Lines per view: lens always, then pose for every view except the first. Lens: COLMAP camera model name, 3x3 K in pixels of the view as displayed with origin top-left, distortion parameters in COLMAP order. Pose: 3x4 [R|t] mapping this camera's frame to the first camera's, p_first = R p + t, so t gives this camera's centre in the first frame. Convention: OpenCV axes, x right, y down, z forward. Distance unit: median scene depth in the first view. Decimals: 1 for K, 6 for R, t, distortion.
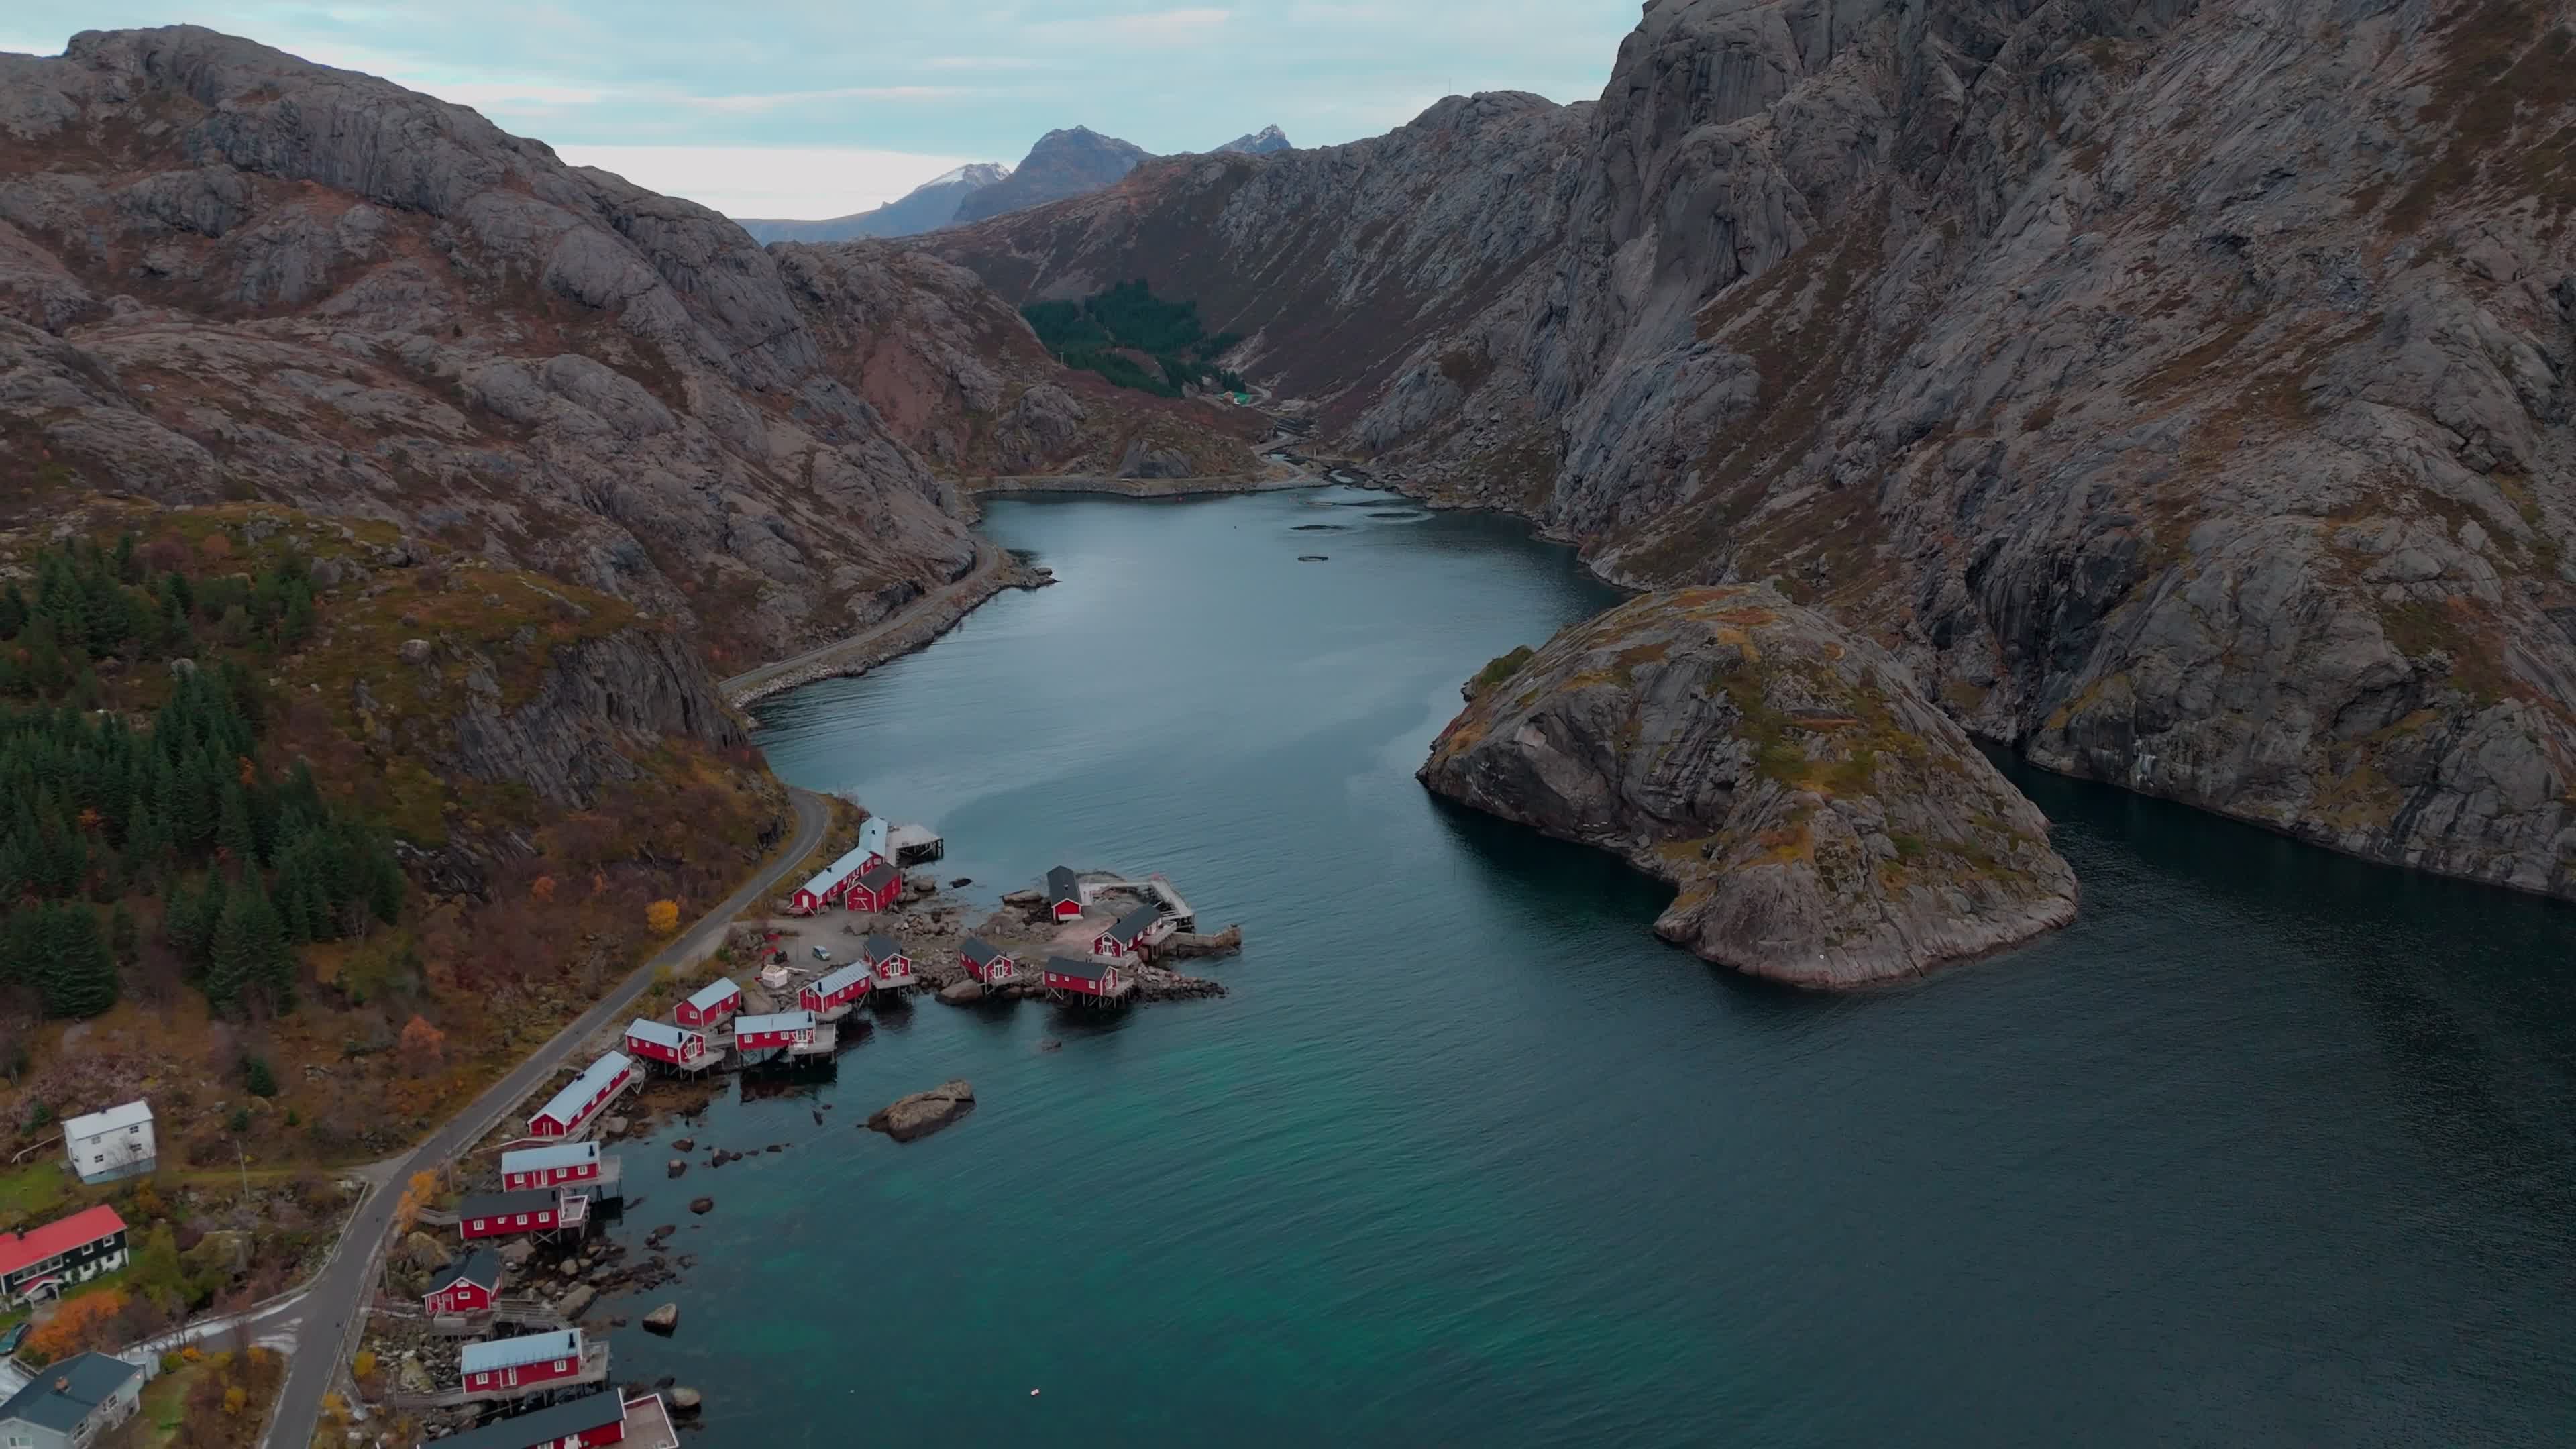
lens RADIAL K [[1887.5, 0, 1289.7], [0, 1887.5, 705.8], [0, 0, 1]] dist [0.083573, -0.076991]
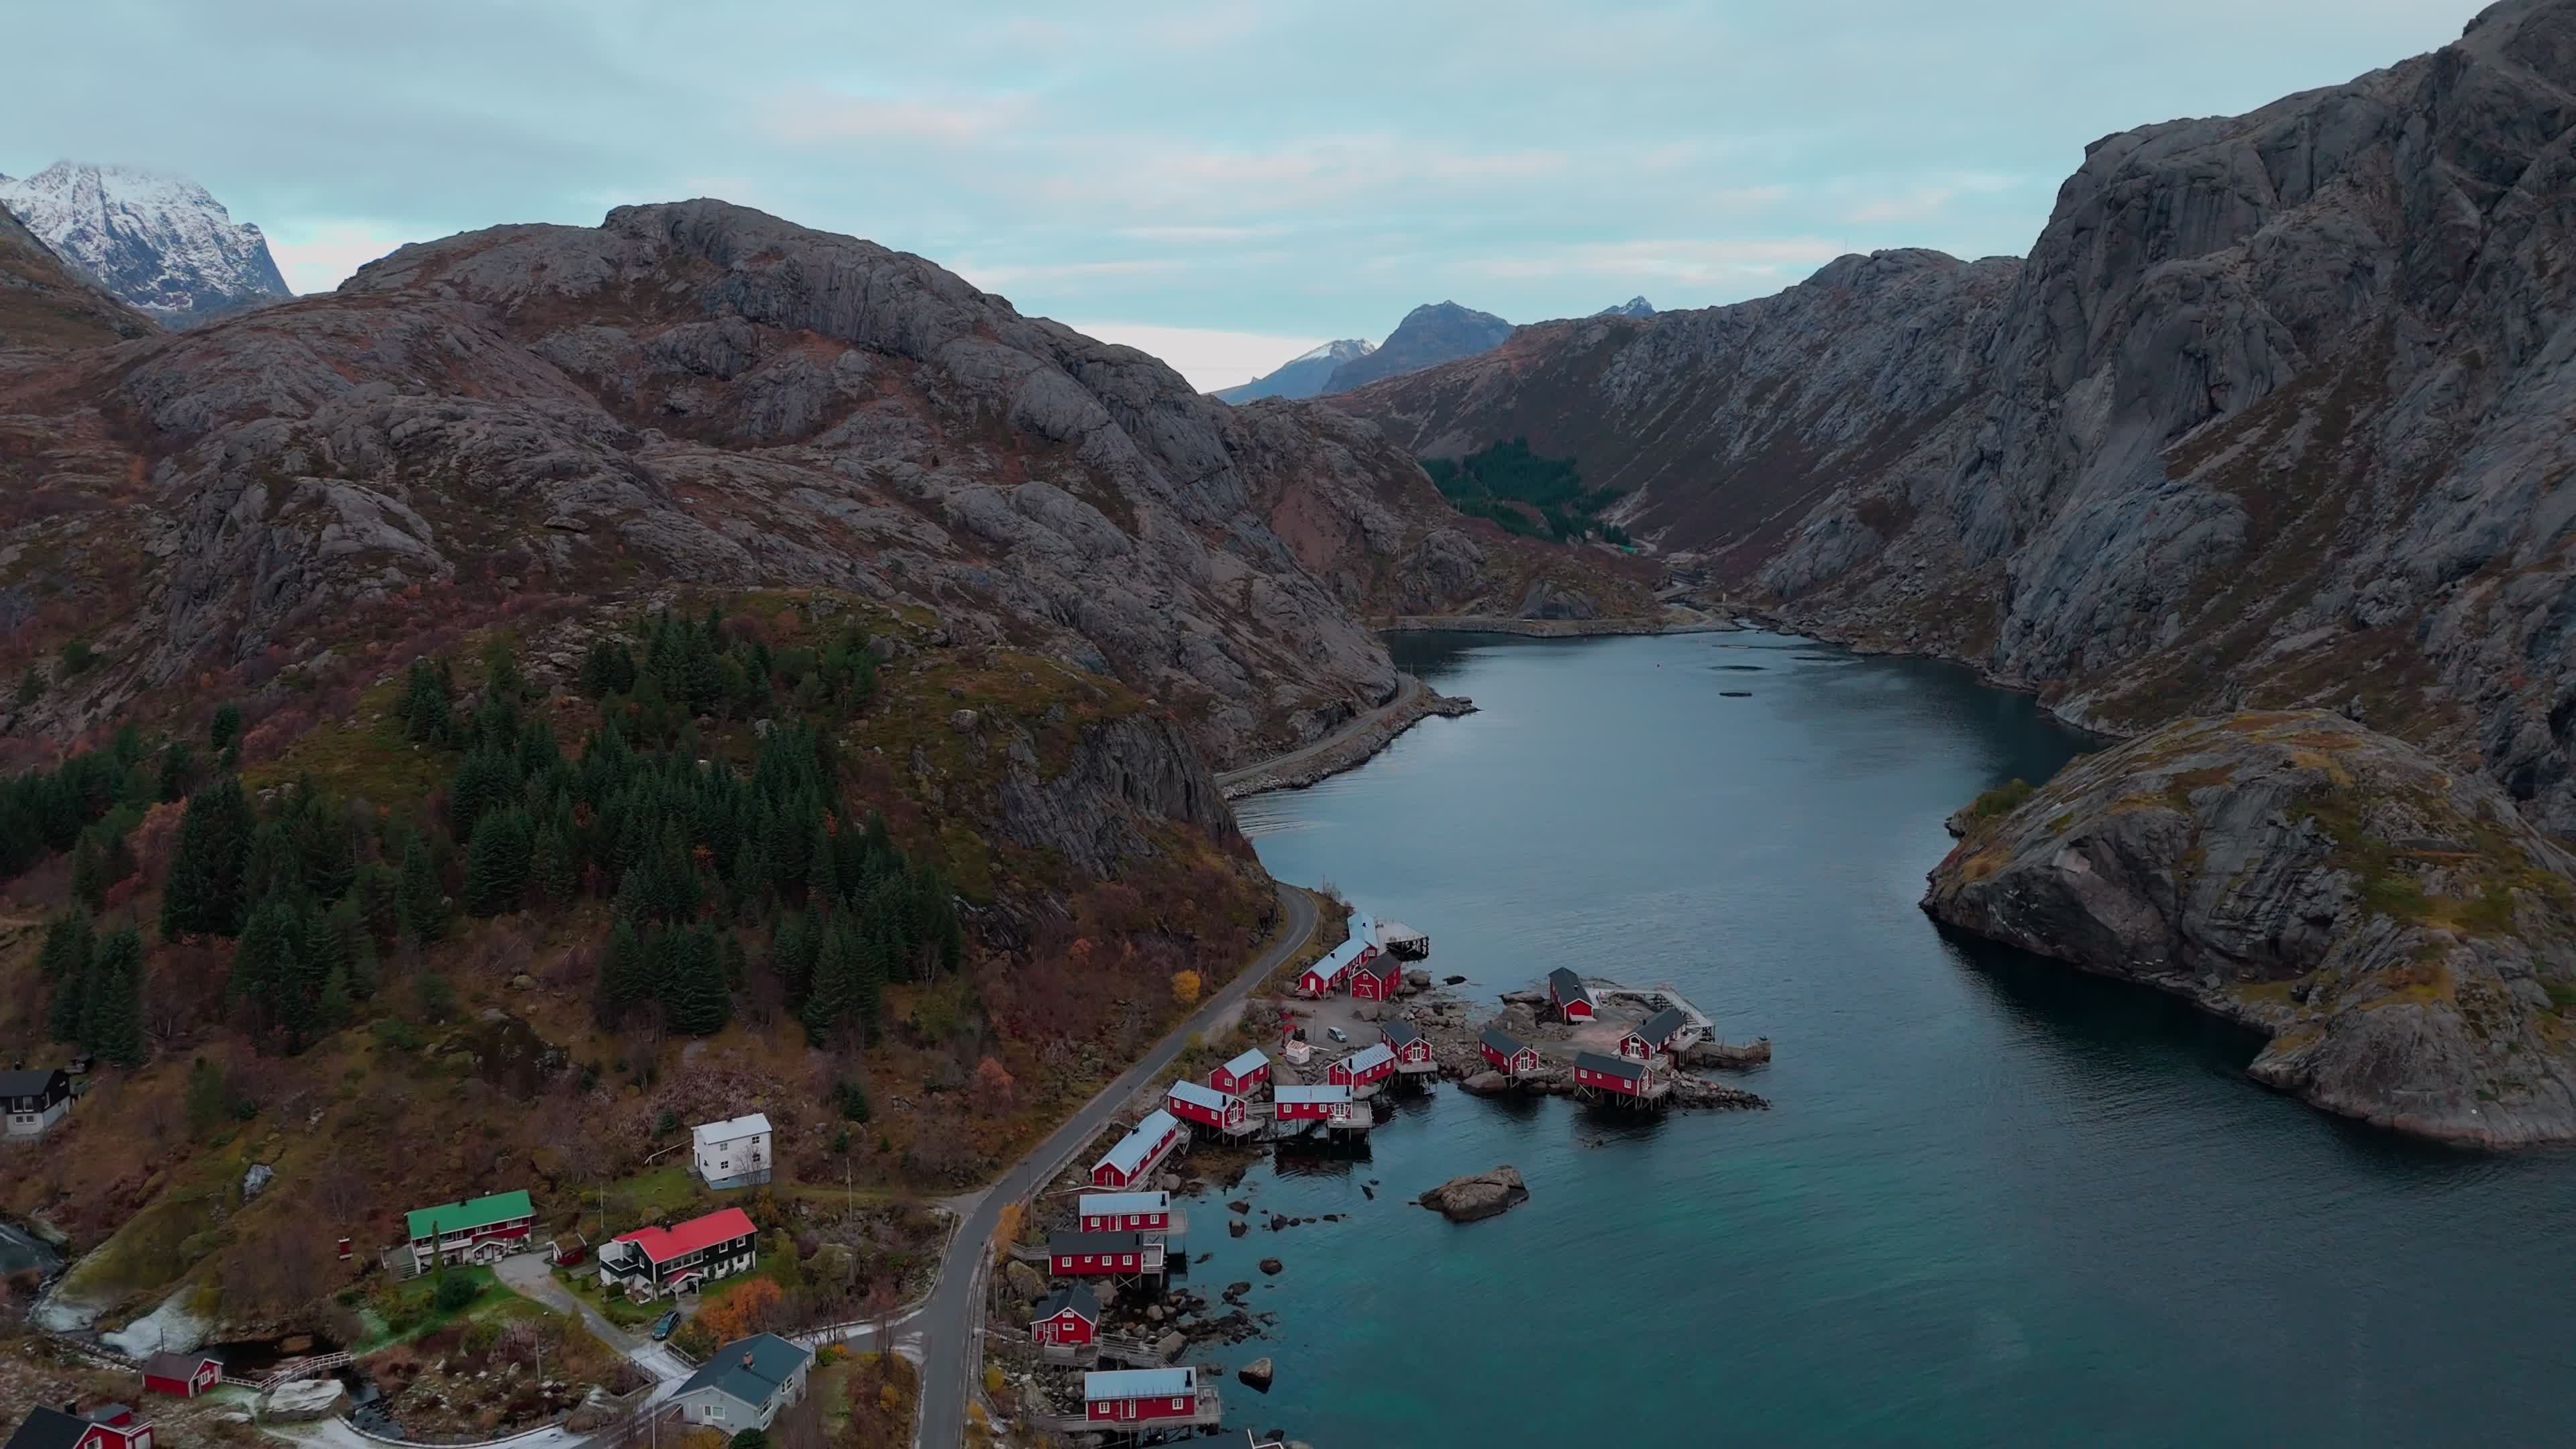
lens RADIAL K [[1887.5, 0, 1287.2], [0, 1887.5, 709.1], [0, 0, 1]] dist [0.083573, -0.076991]
pose [[0.983269, 0.029472, -0.179760, -0.070723], [-0.044720, 0.995680, -0.081367, 0.030058], [0.176585, 0.088044, 0.980340, 0.011962]]
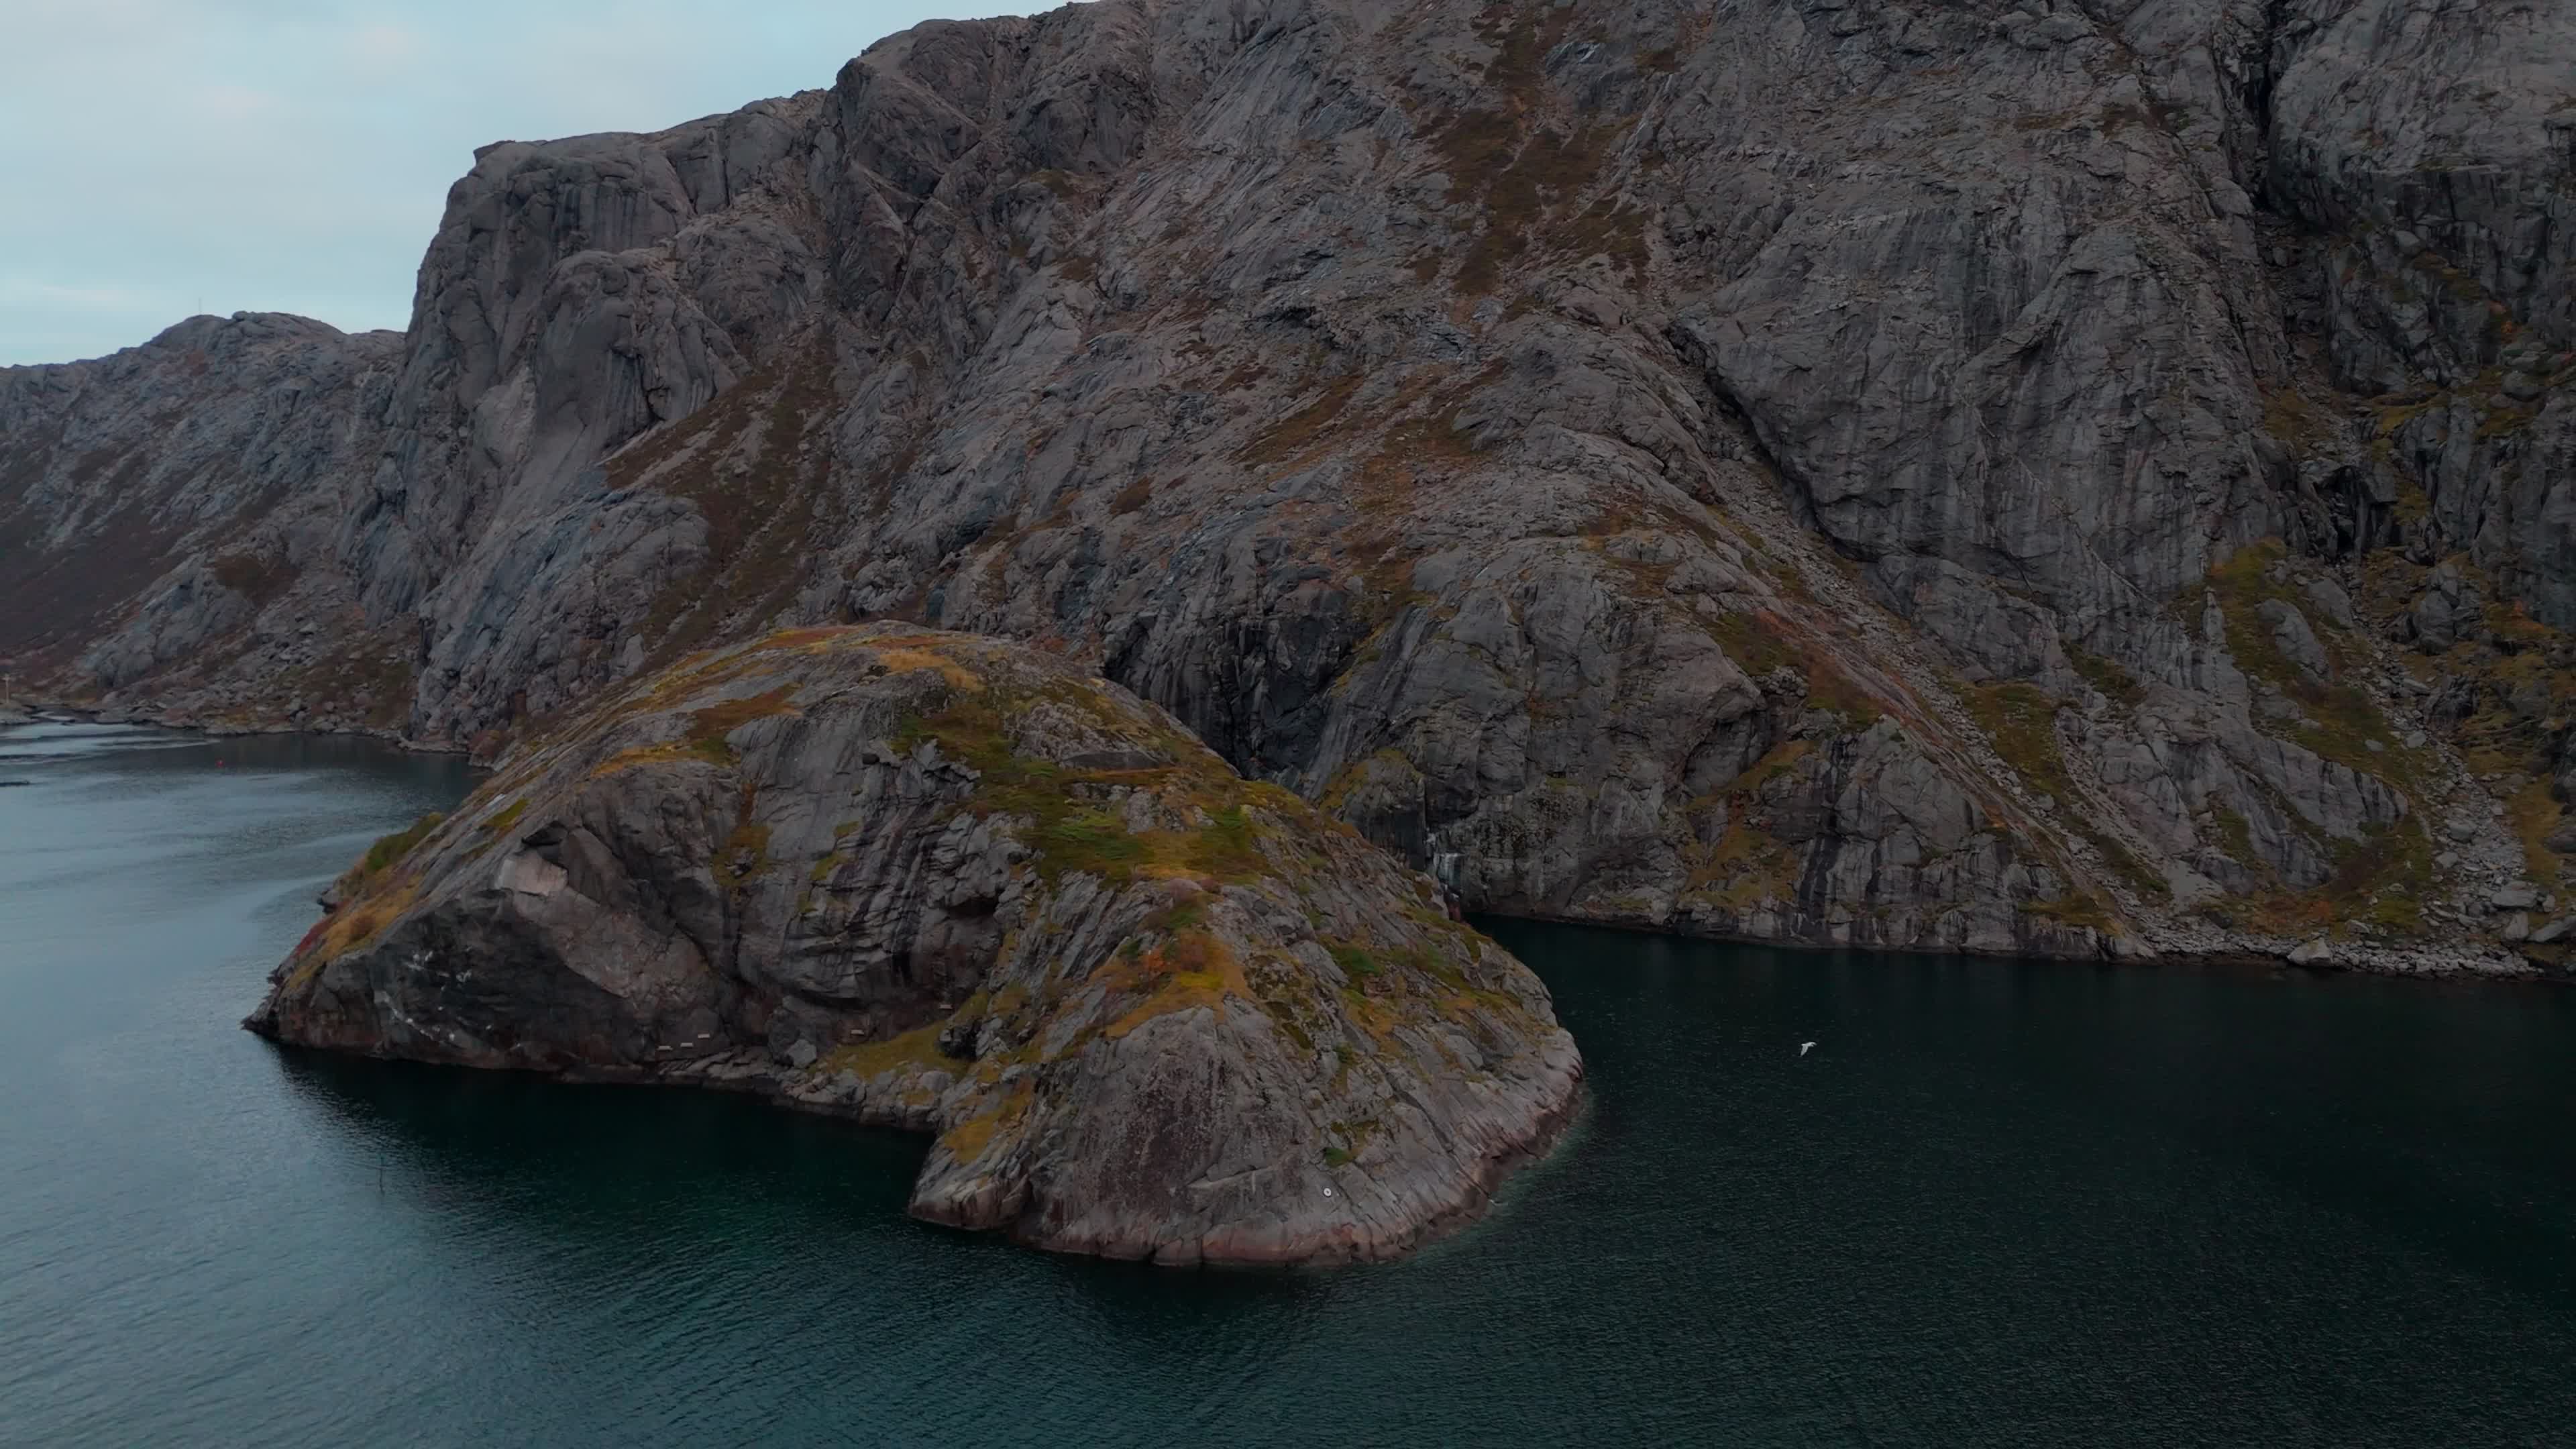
lens RADIAL K [[1887.5, 0, 1295.0], [0, 1887.5, 714.6], [0, 0, 1]] dist [0.083573, -0.076991]
pose [[0.827193, -0.029582, 0.561139, 0.015060], [0.122277, 0.984159, -0.128370, 0.052554], [-0.548453, 0.174801, 0.817707, 0.419691]]
